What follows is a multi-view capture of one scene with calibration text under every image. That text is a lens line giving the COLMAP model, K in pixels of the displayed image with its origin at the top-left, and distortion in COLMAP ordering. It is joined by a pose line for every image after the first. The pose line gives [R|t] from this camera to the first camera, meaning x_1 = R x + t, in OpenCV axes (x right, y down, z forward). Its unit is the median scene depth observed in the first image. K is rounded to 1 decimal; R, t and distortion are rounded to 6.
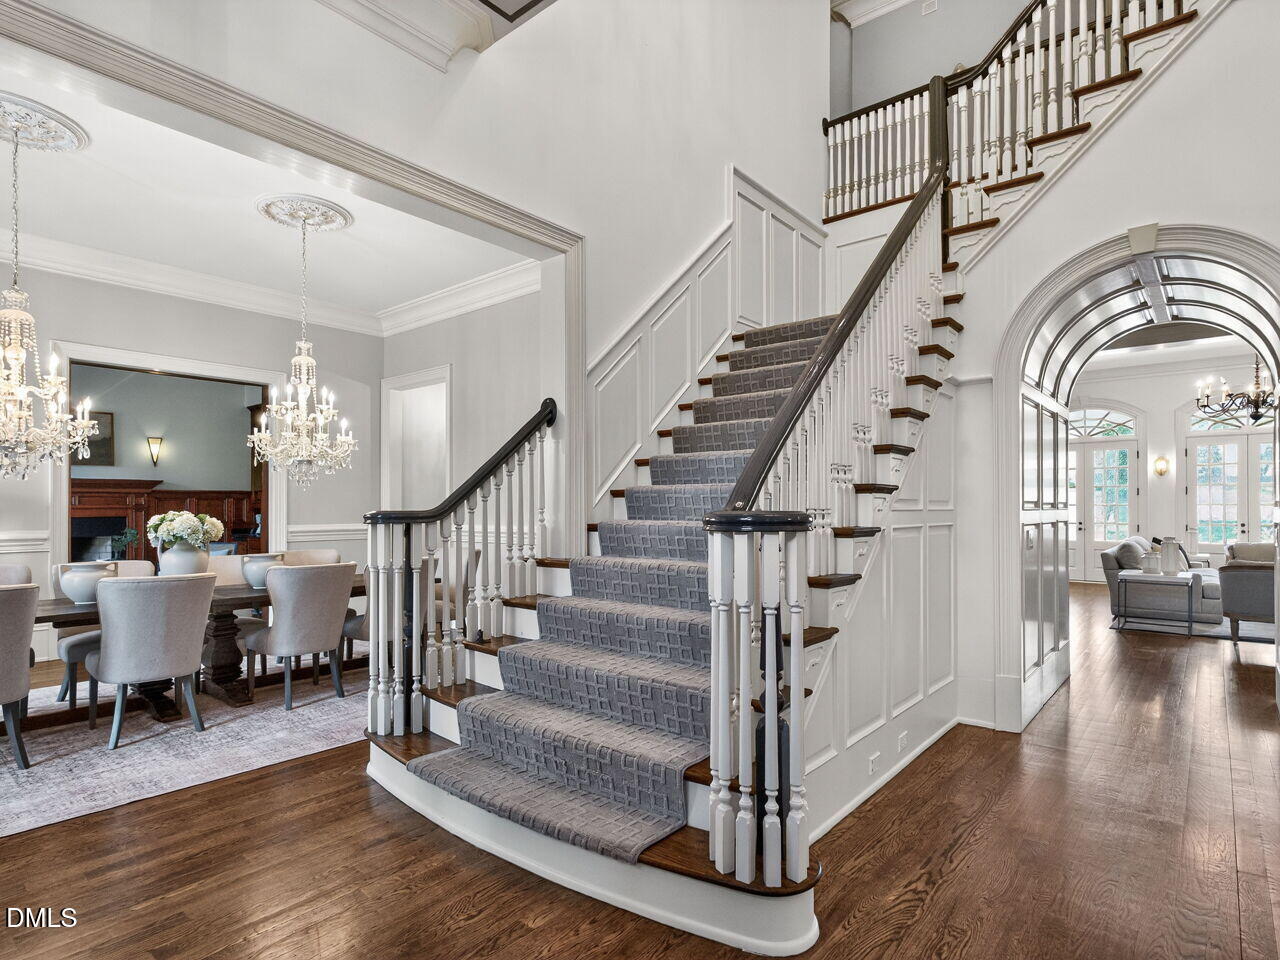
lens RADIAL K [[668.6, 0, 642.1], [0, 668.6, 492.9], [0, 0, 1]] dist [0.000417, 0.000354]
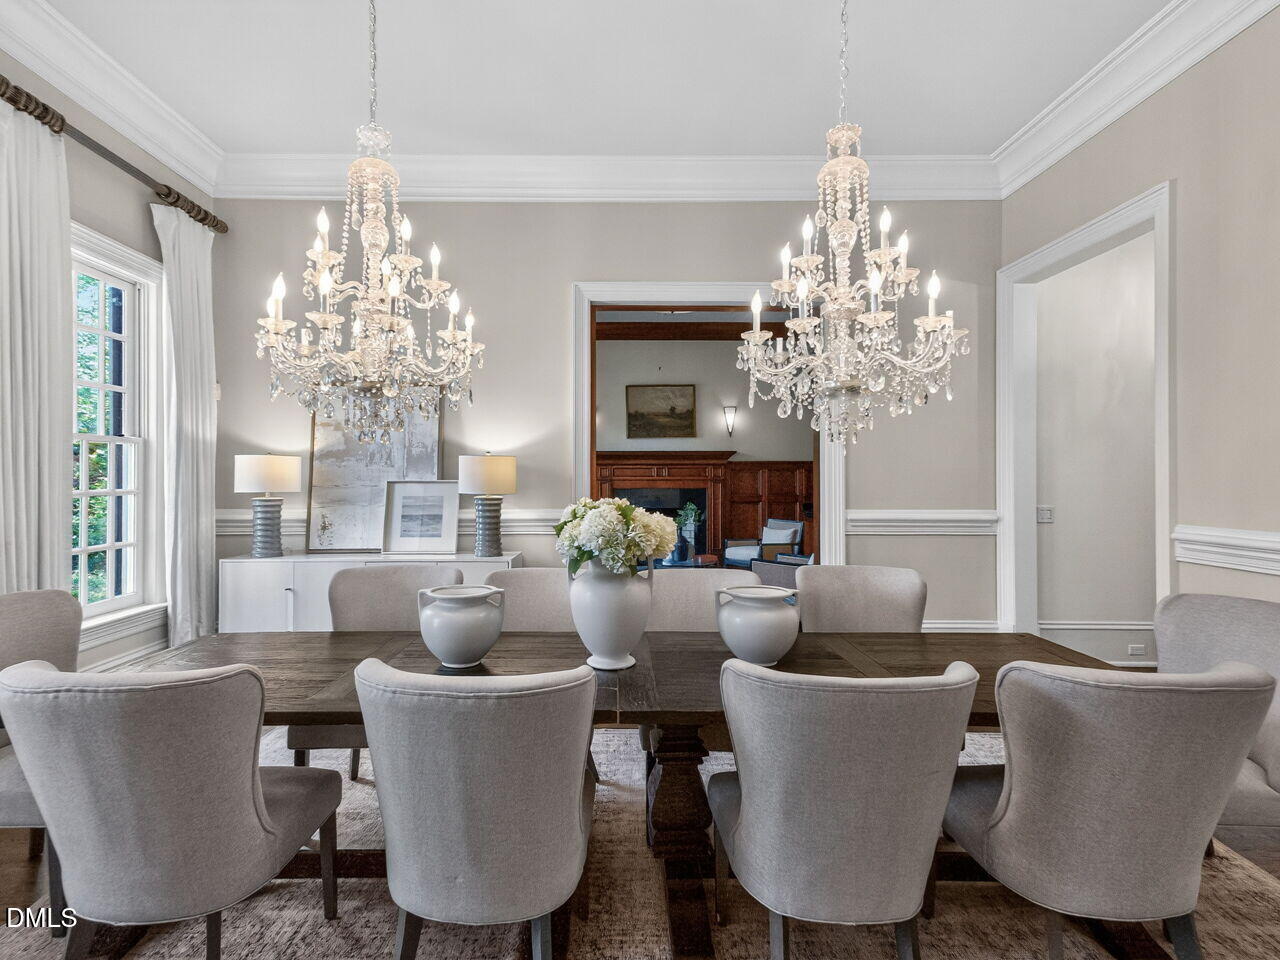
lens RADIAL K [[577.4, 0, 637.5], [0, 577.4, 465.6], [0, 0, 1]] dist [0.033412, 0.000100]
pose [[0.631671, -0.008907, -0.775185, -0.280426], [0.012019, 0.999926, -0.001695, 0.003439], [0.775143, -0.008246, 0.631732, 0.624324]]
